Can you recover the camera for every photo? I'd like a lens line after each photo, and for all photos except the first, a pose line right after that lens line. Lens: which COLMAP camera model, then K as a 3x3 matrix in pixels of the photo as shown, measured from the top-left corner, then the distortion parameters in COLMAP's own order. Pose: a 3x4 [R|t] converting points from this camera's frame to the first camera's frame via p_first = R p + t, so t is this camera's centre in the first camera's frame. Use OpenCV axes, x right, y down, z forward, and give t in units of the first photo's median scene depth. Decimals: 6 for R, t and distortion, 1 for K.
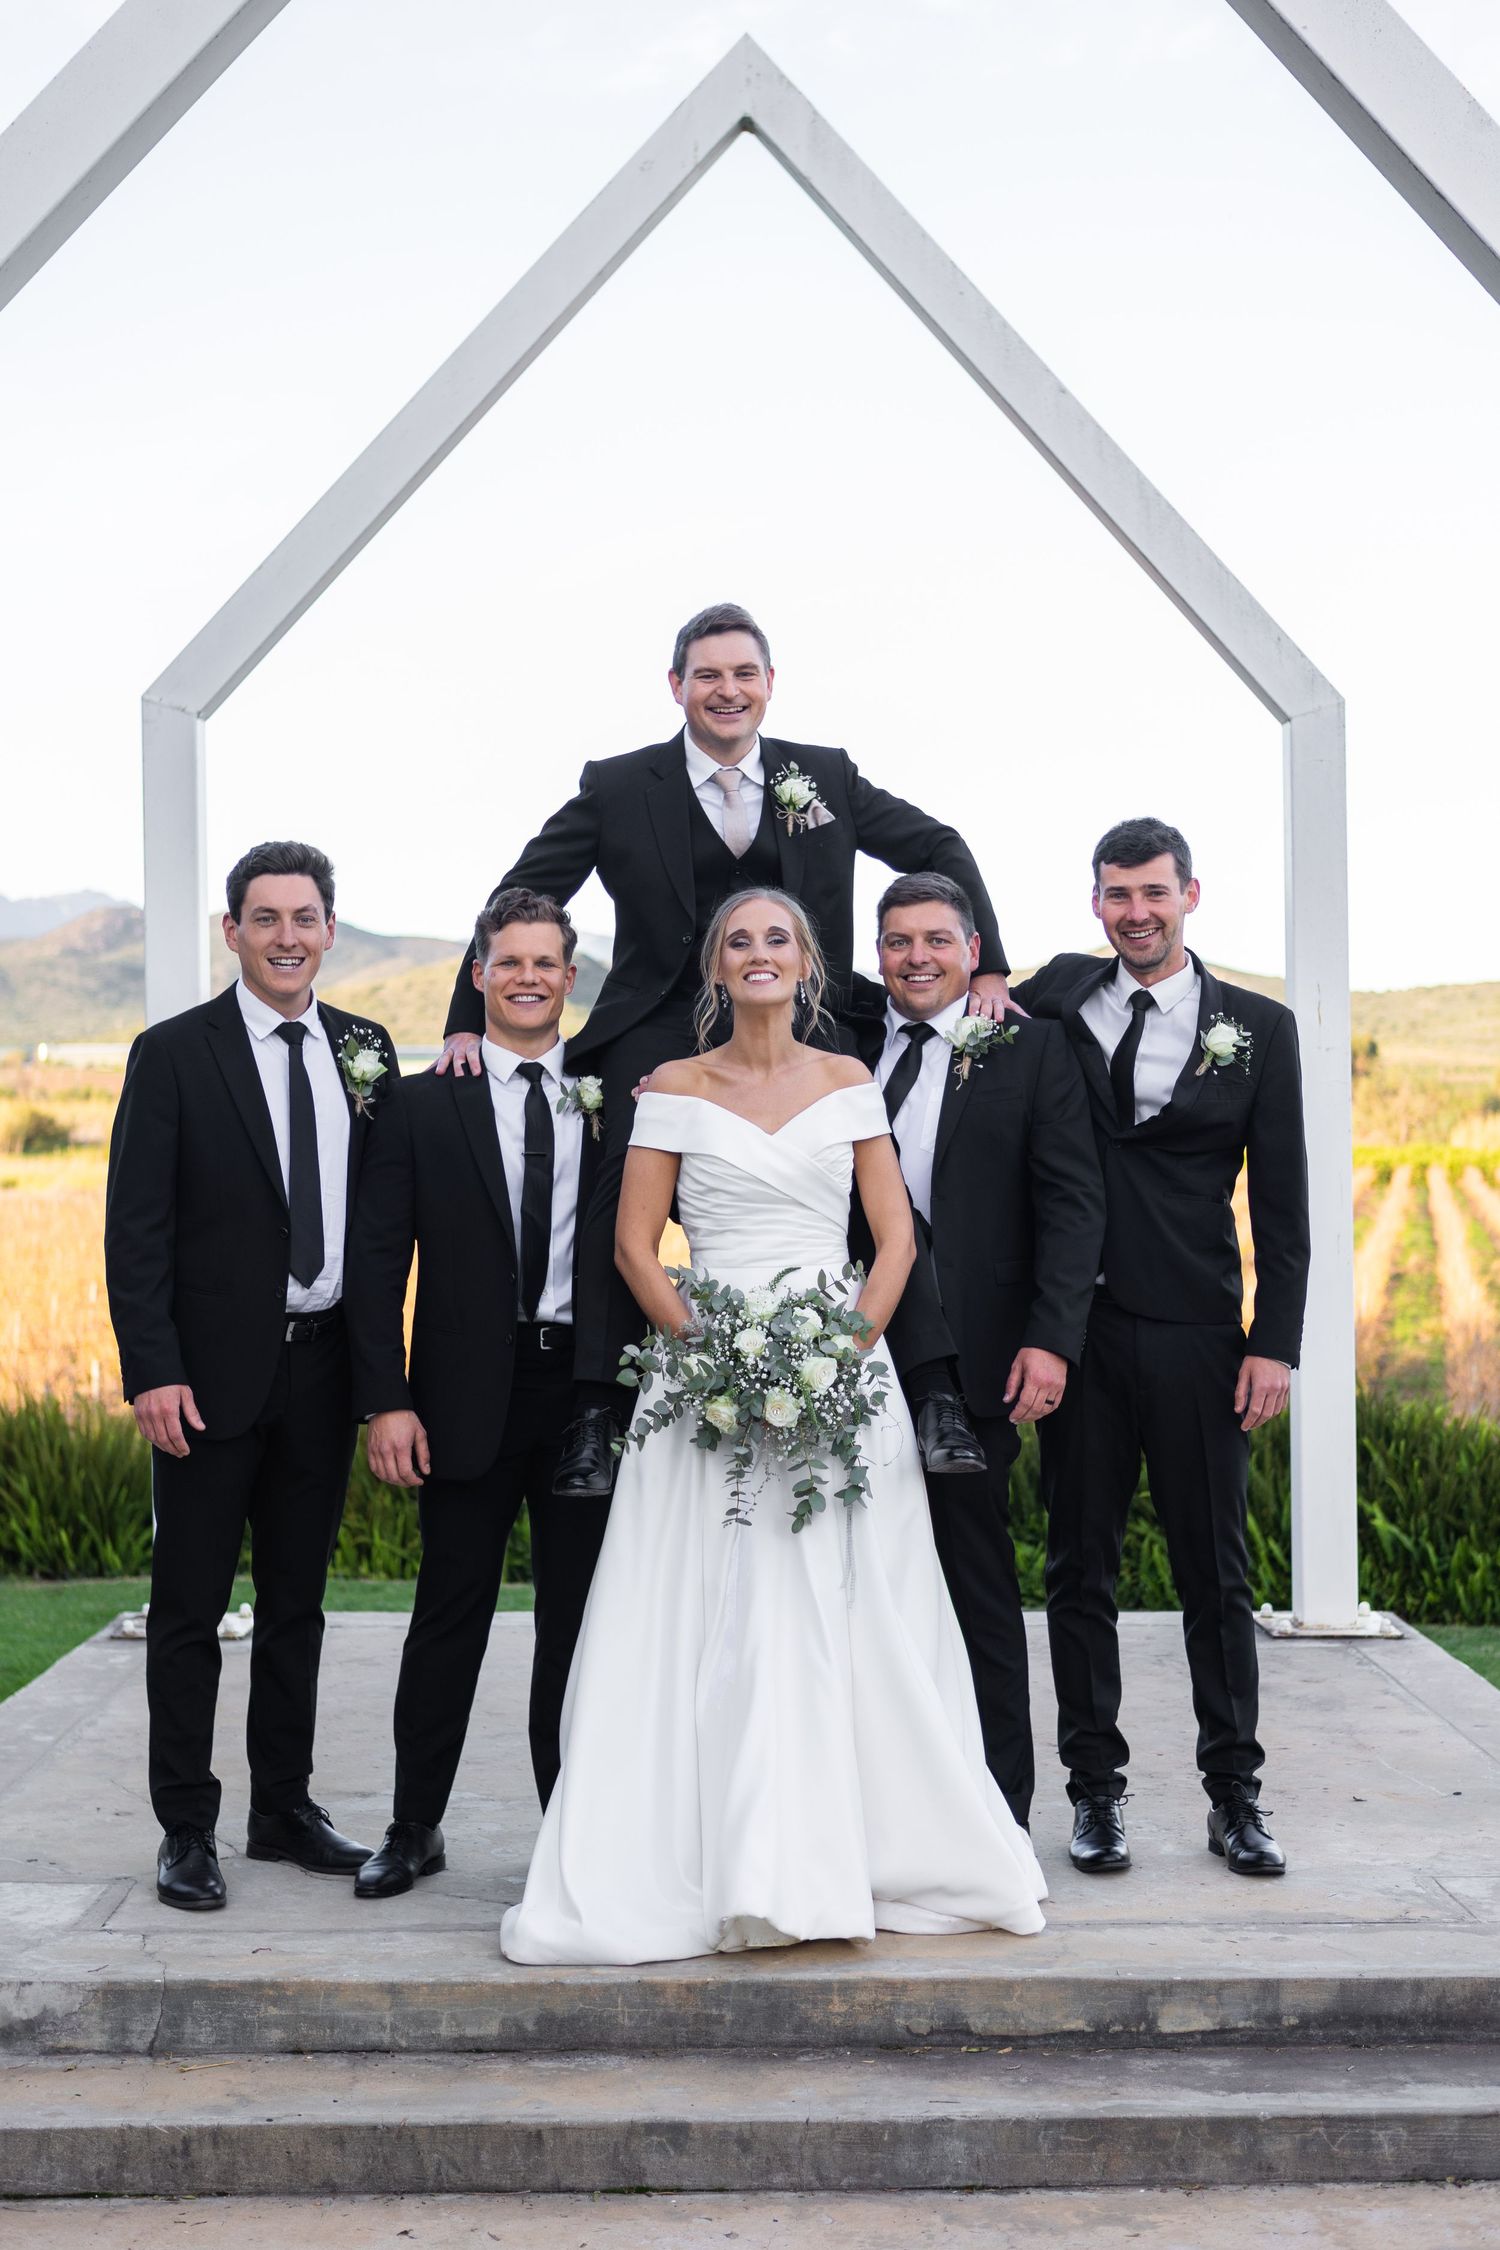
lens RADIAL K [[2986.5, 0, 750.5], [0, 2986.5, 1089.5], [0, 0, 1]] dist [-0.039088, 0.039871]
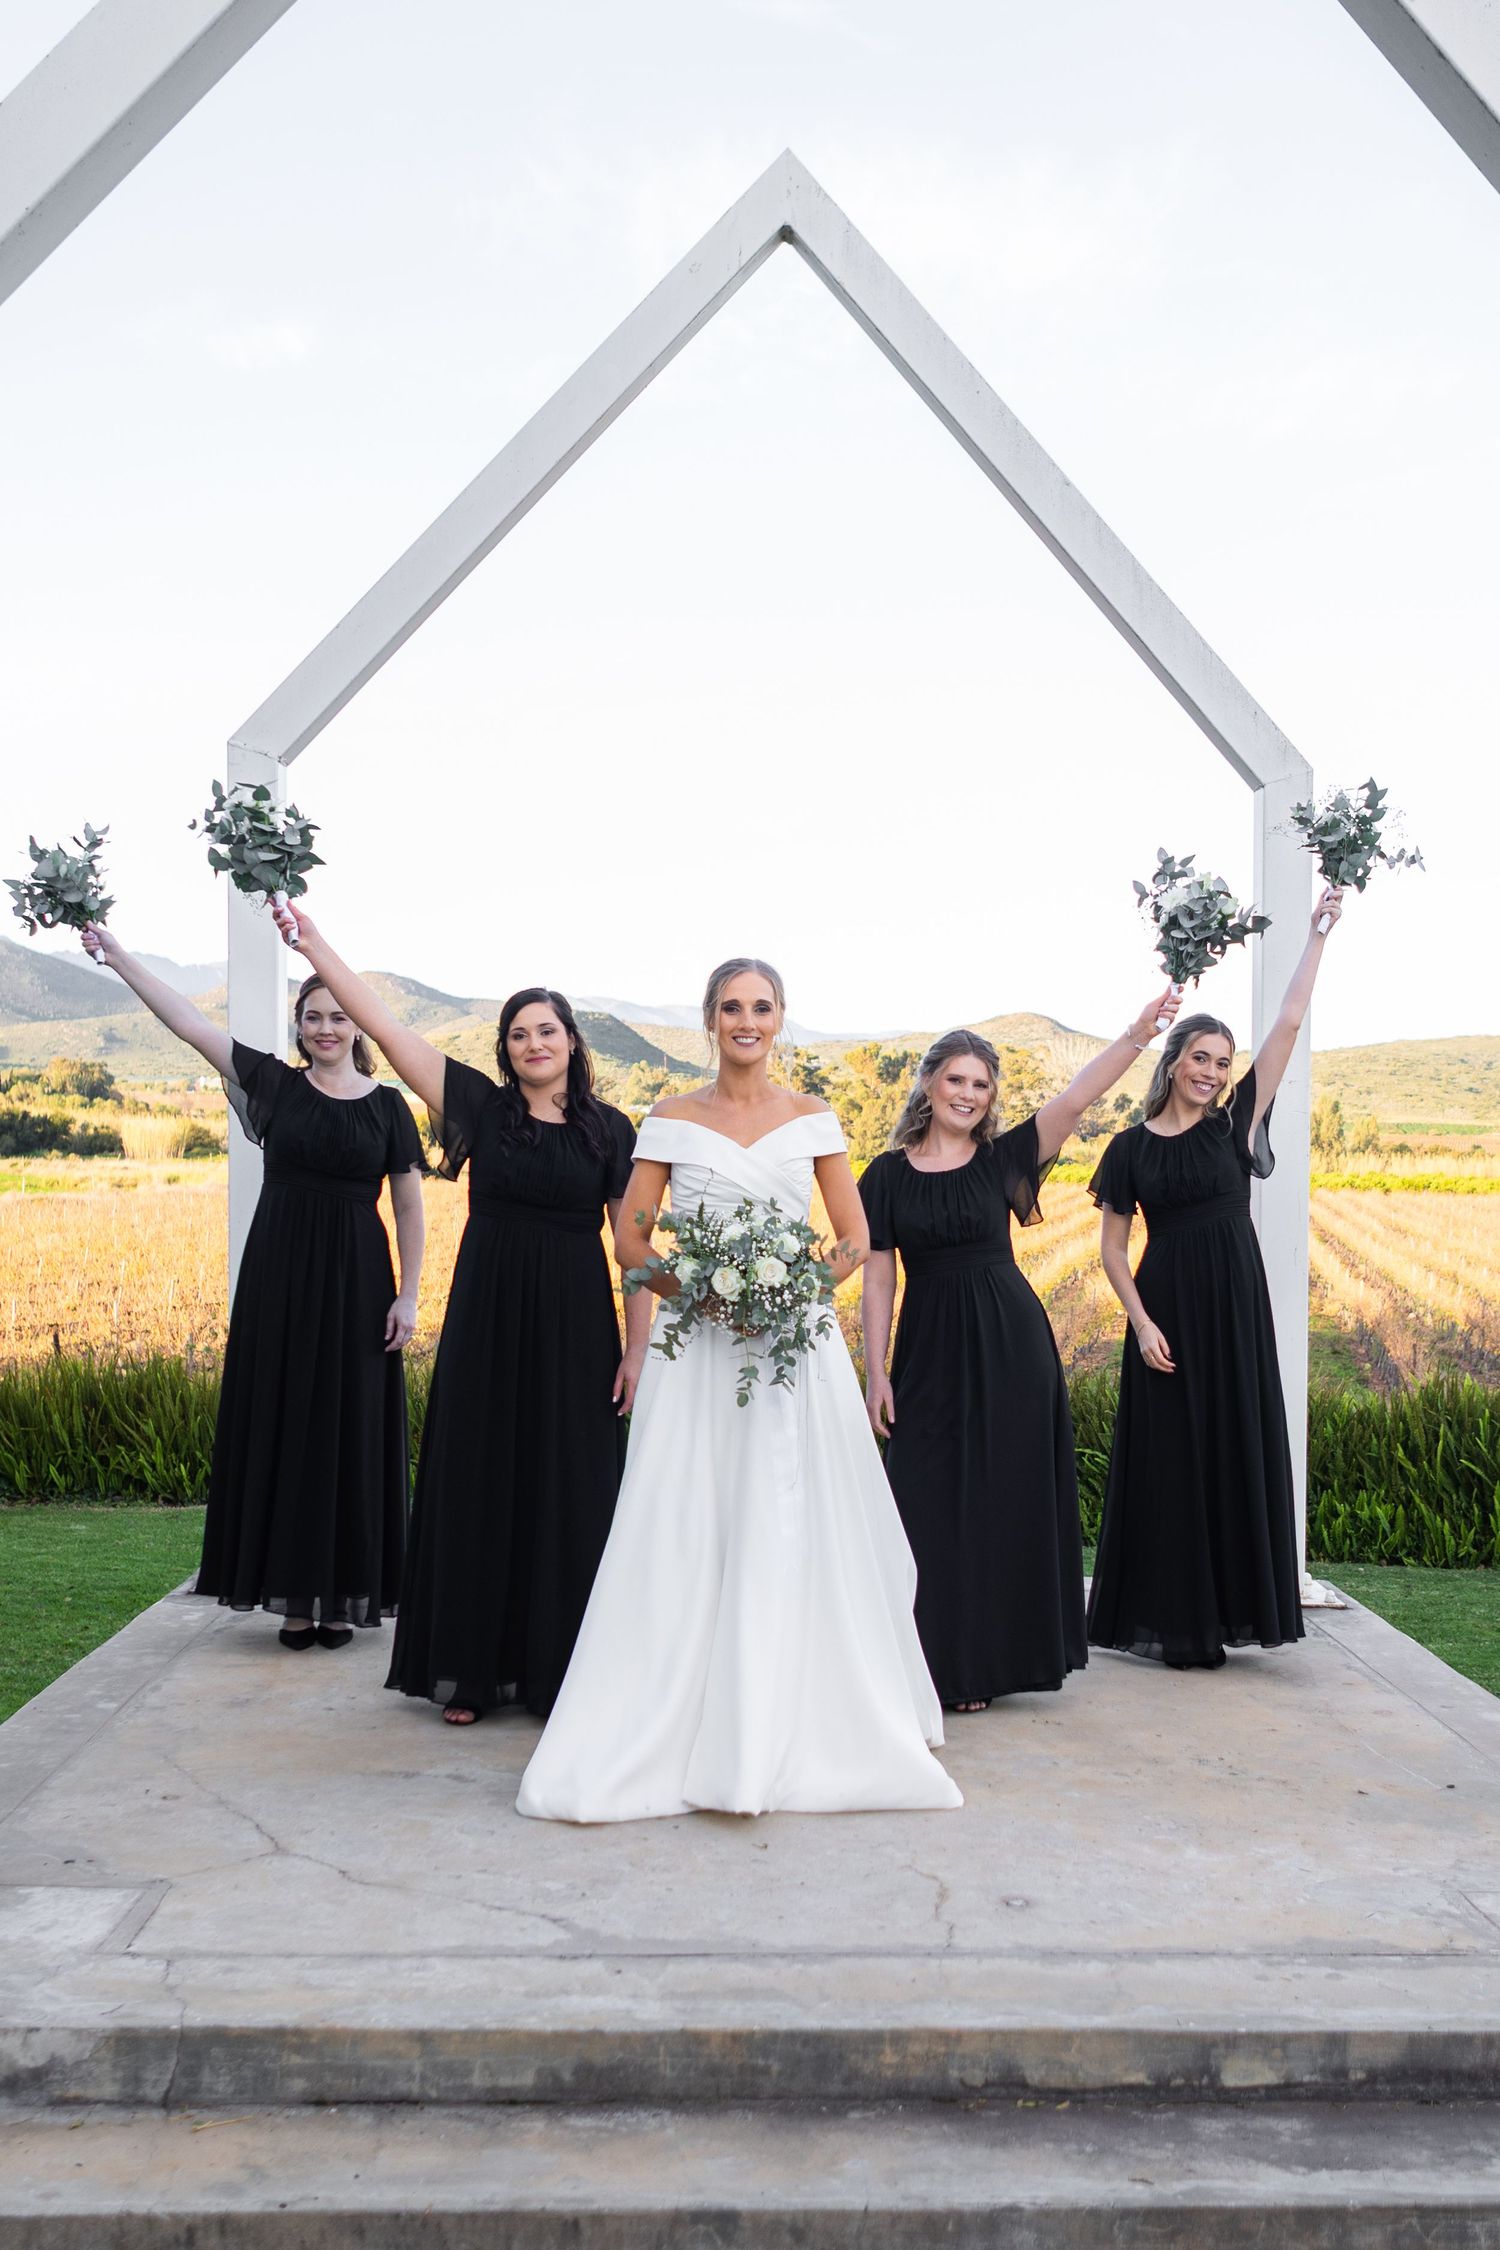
lens RADIAL K [[2190.1, 0, 777.9], [0, 2190.1, 1176.5], [0, 0, 1]] dist [-0.010839, 0.011066]
pose [[0.999580, 0.018049, 0.022653, -0.027442], [-0.018623, 0.999504, 0.025394, 0.007563], [-0.022183, -0.025806, 0.999421, 0.303596]]
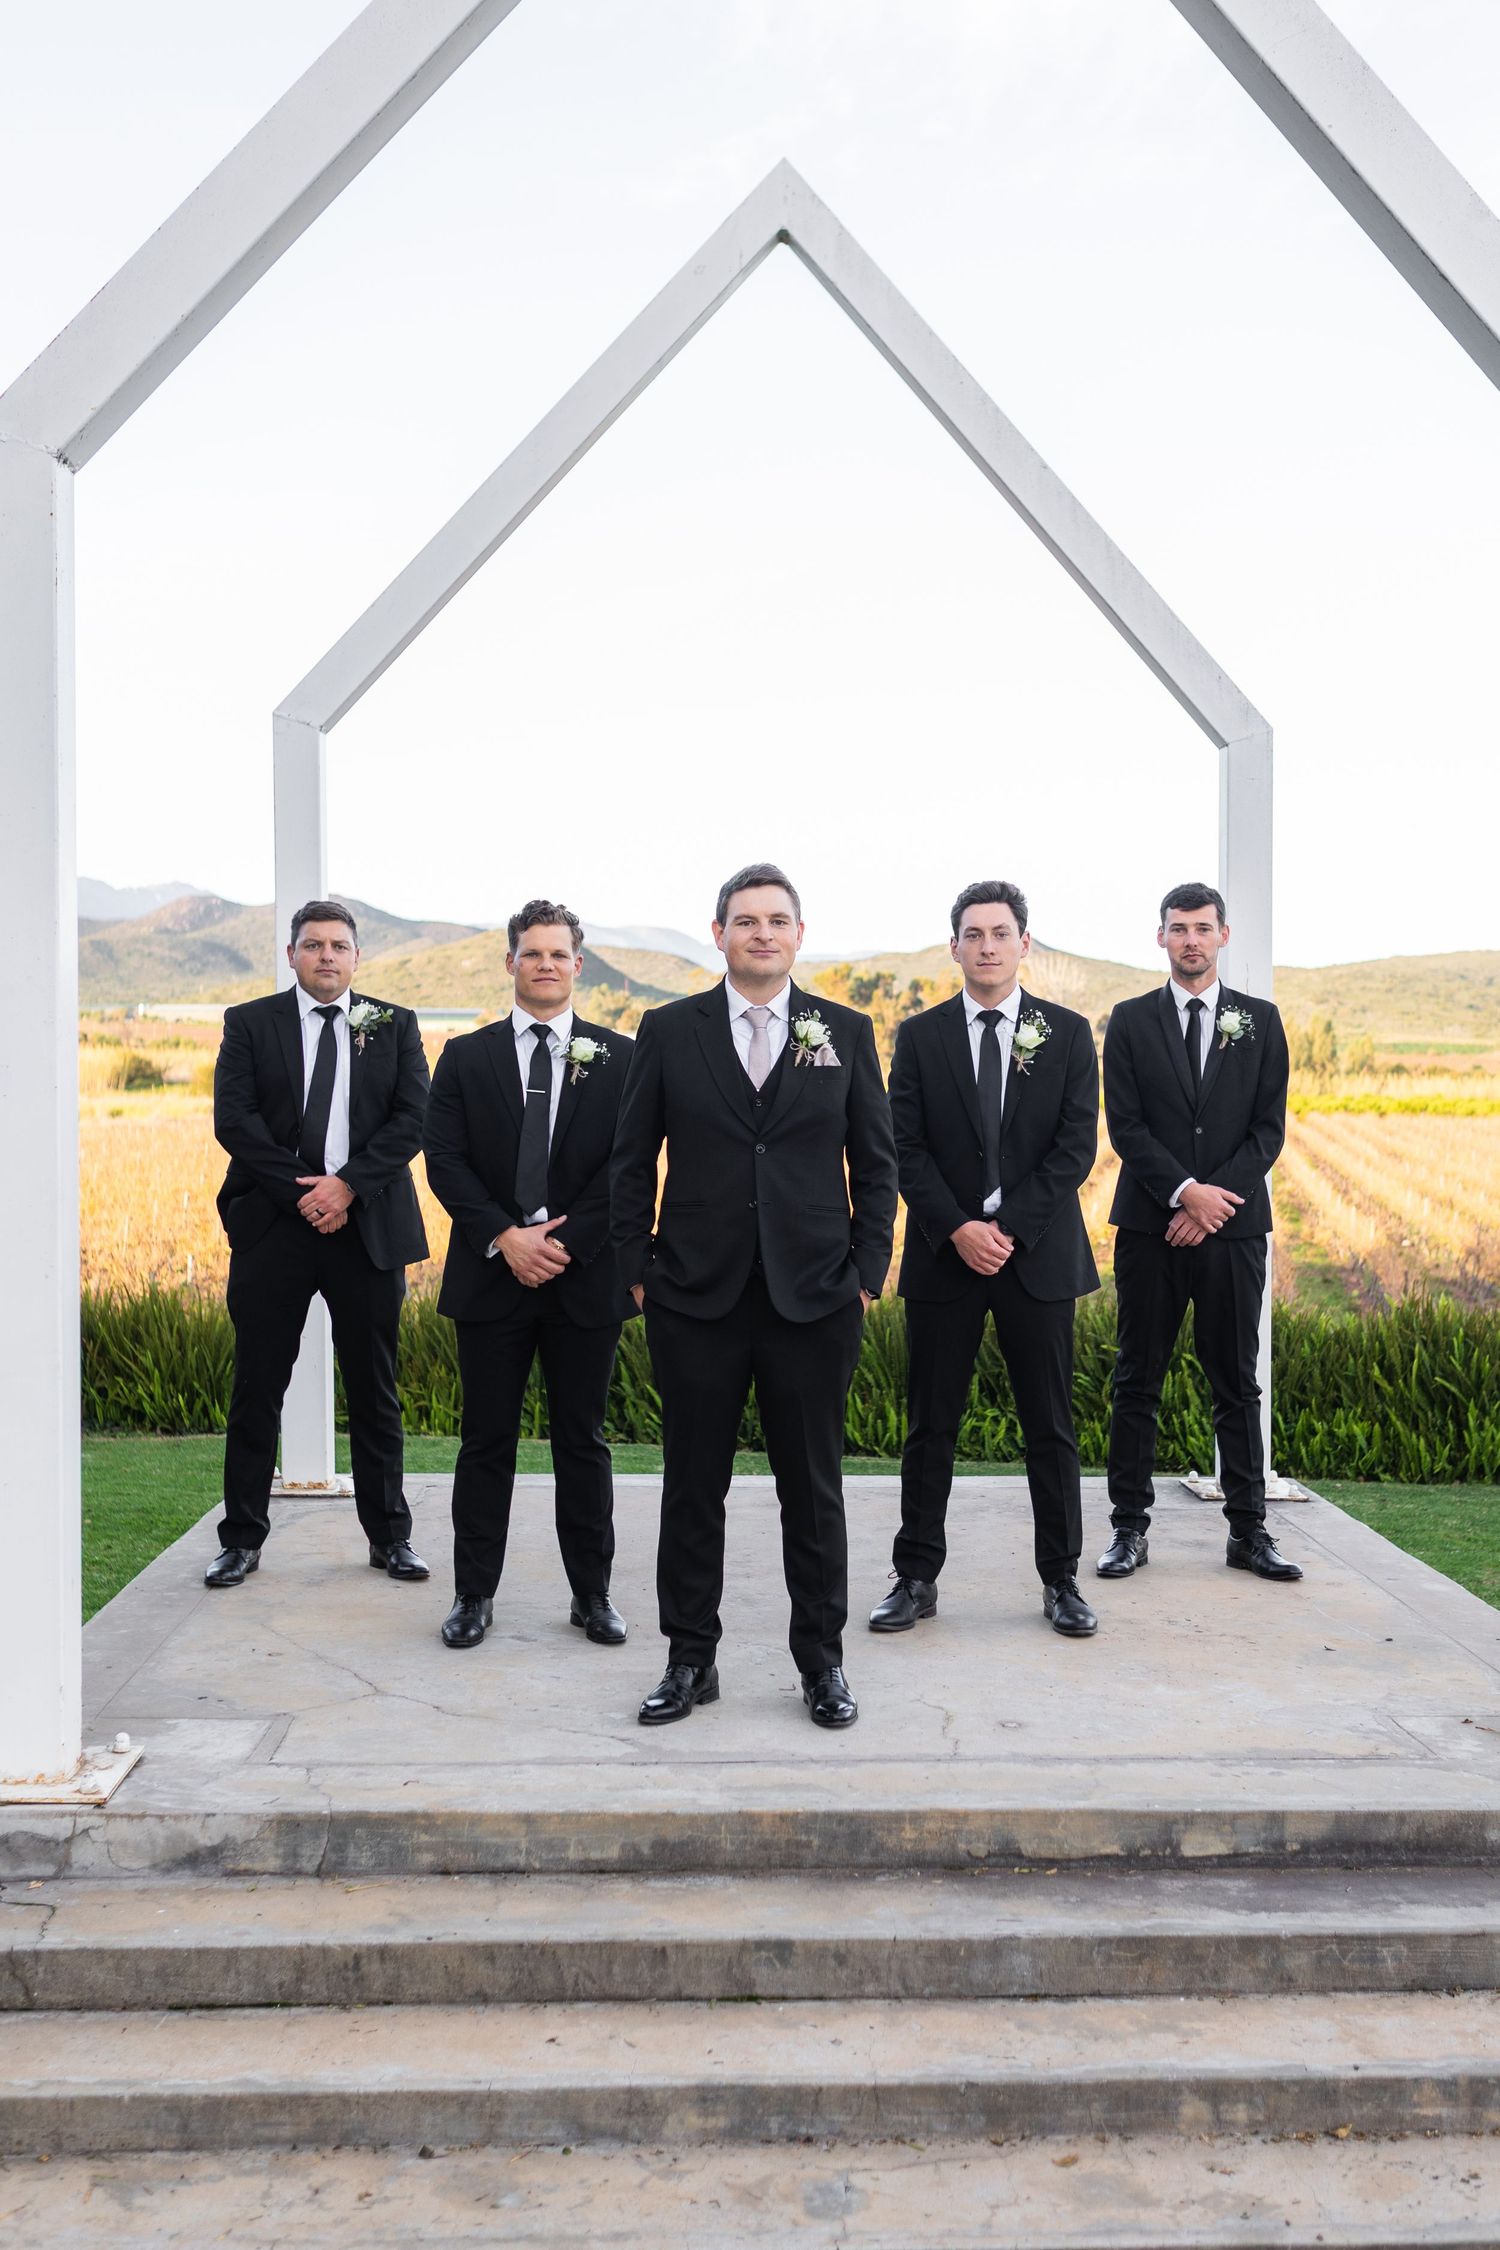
lens RADIAL K [[2314.0, 0, 750.0], [0, 2314.0, 1125.0], [0, 0, 1]] dist [0.004201, -0.004777]
pose [[0.999622, 0.009302, 0.025878, -0.058929], [-0.010194, 0.999351, 0.034545, -0.000707], [-0.025540, -0.034796, 0.999068, 0.102597]]
